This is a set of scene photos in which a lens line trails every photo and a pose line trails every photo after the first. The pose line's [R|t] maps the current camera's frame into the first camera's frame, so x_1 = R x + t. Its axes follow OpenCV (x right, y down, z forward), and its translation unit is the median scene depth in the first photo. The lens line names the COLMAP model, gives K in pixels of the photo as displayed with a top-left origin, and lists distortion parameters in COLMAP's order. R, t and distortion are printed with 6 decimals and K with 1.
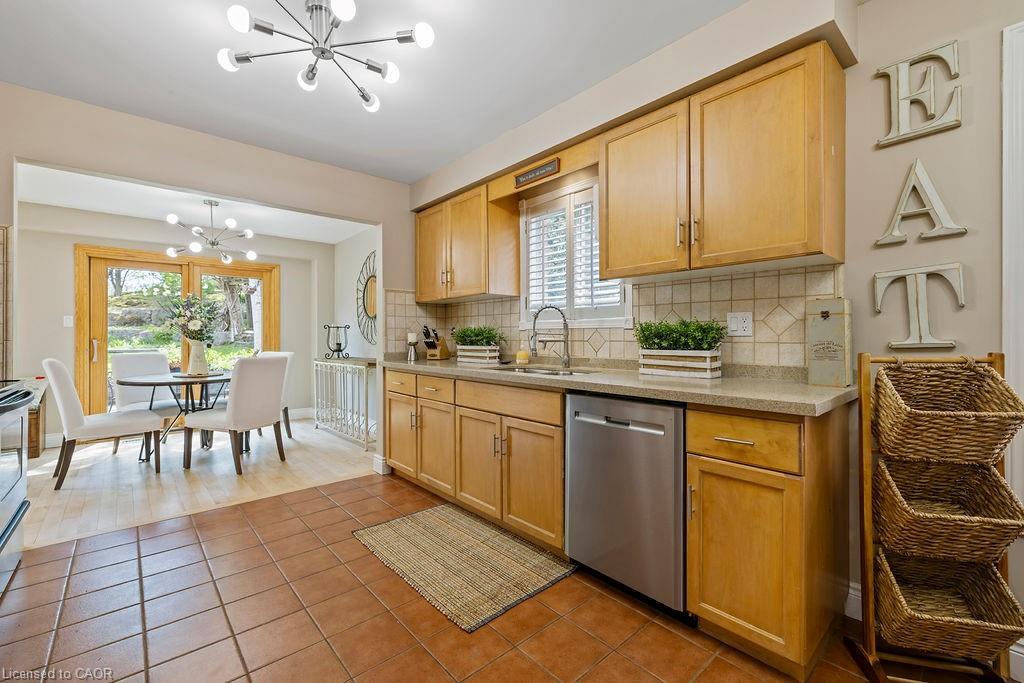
lens RADIAL K [[437.6, 0, 517.1], [0, 437.6, 337.2], [0, 0, 1]] dist [0.001455, 0.000148]
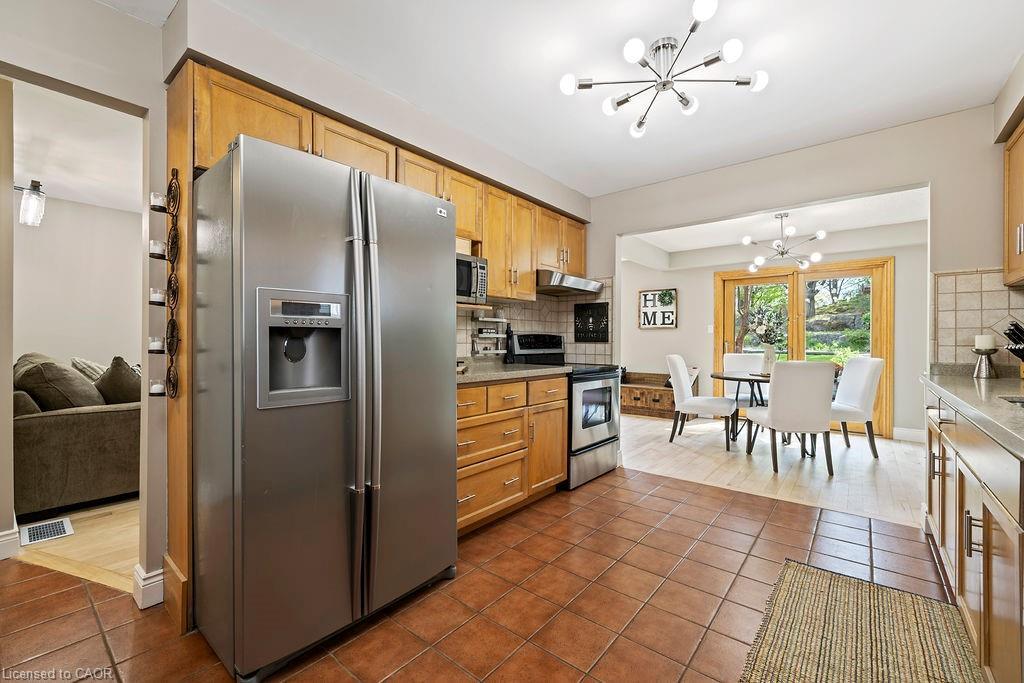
lens RADIAL K [[430.0, 0, 512.0], [0, 430.0, 341.5], [0, 0, 1]] dist [-0.000467, -0.000094]
pose [[0.146339, 0.003833, -0.989227, 0.280401], [-0.002696, 0.999990, 0.003476, -0.000133], [0.989231, 0.002158, 0.146348, 0.219178]]
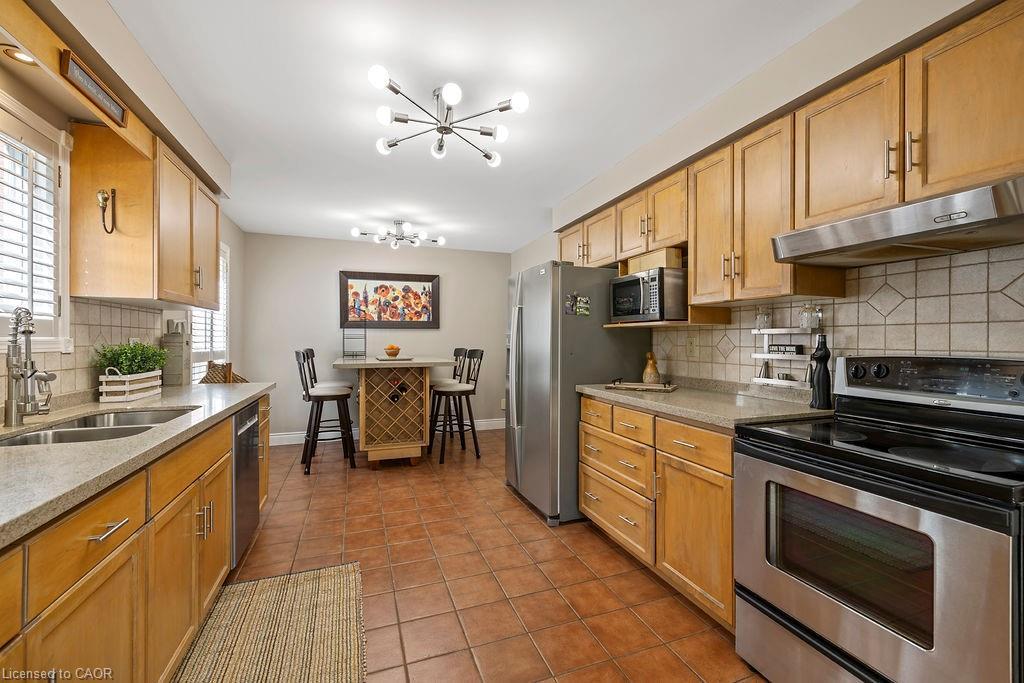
lens RADIAL K [[430.0, 0, 512.0], [0, 430.0, 341.5], [0, 0, 1]] dist [-0.000467, -0.000094]
pose [[-0.927048, -0.003418, 0.374926, -0.515533], [-0.002912, 0.999994, 0.001915, -0.029705], [-0.374931, 0.000683, -0.927053, 0.982296]]
